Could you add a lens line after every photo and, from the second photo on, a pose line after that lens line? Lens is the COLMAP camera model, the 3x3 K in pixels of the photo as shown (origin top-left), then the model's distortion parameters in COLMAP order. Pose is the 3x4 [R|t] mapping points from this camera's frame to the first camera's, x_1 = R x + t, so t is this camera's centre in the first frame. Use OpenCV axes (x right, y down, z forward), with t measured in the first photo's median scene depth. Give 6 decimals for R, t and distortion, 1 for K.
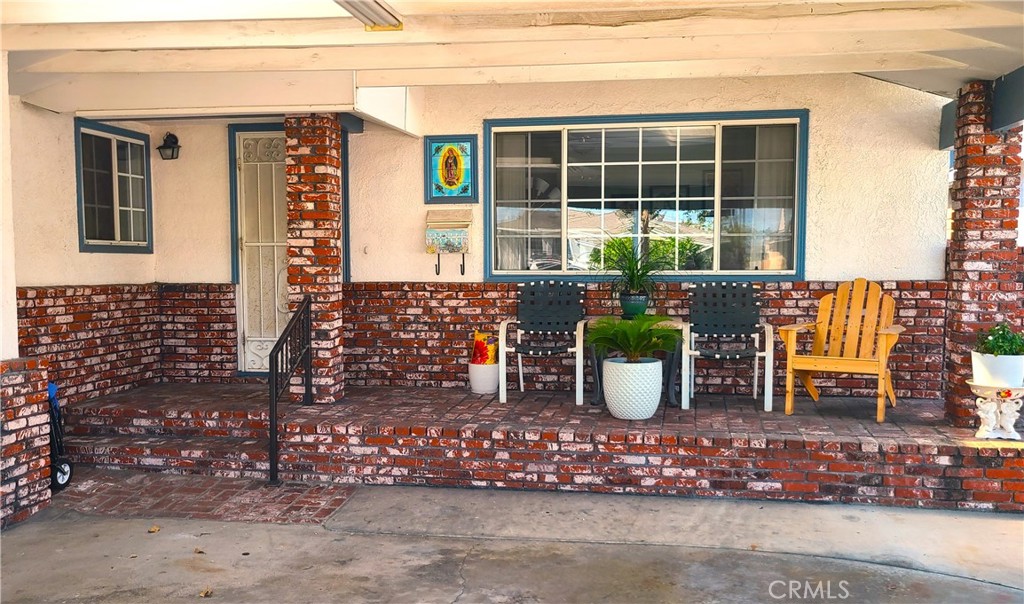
lens RADIAL K [[974.3, 0, 498.8], [0, 974.3, 332.0], [0, 0, 1]] dist [0.036916, 0.000000]
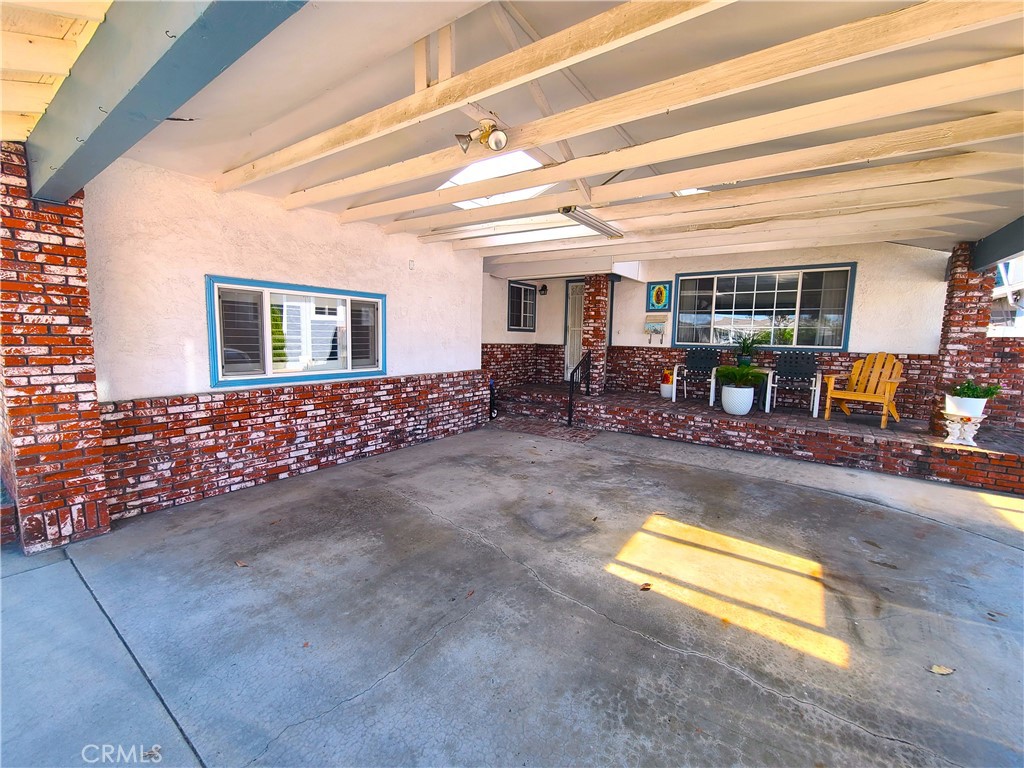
lens RADIAL K [[419.0, 0, 511.3], [0, 419.0, 380.5], [0, 0, 1]] dist [-0.000590, -0.000529]
pose [[0.906150, 0.065494, -0.417856, 0.067189], [-0.052824, 0.997727, 0.041830, 0.003652], [0.419646, -0.015832, 0.907550, -0.023145]]
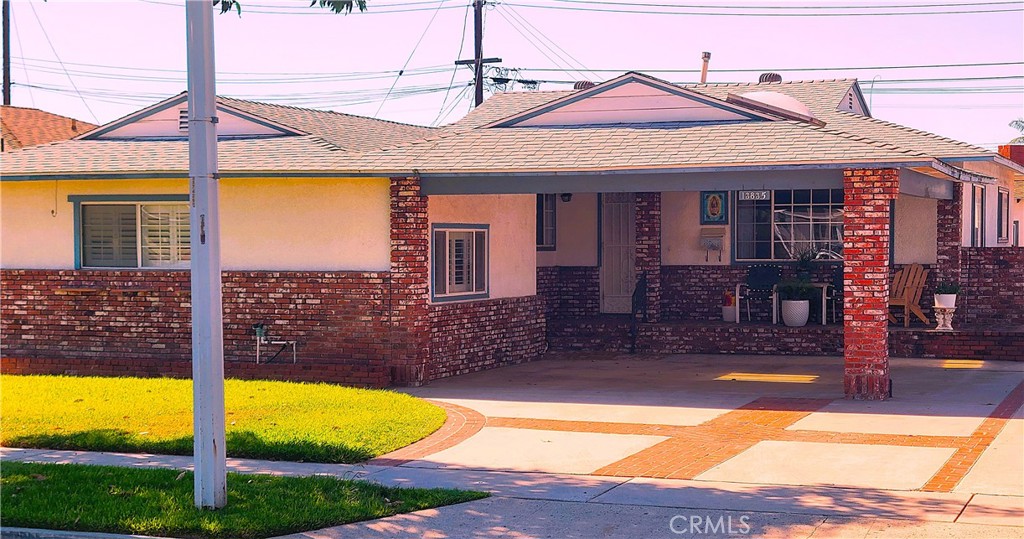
lens RADIAL K [[1656.9, 0, 511.6], [0, 1656.9, 327.4], [0, 0, 1]] dist [0.128822, 0.000000]
pose [[0.982794, 0.006554, -0.184589, 0.190693], [-0.010199, 0.999771, -0.018801, 0.158796], [0.184423, 0.020360, 0.982636, -2.654166]]
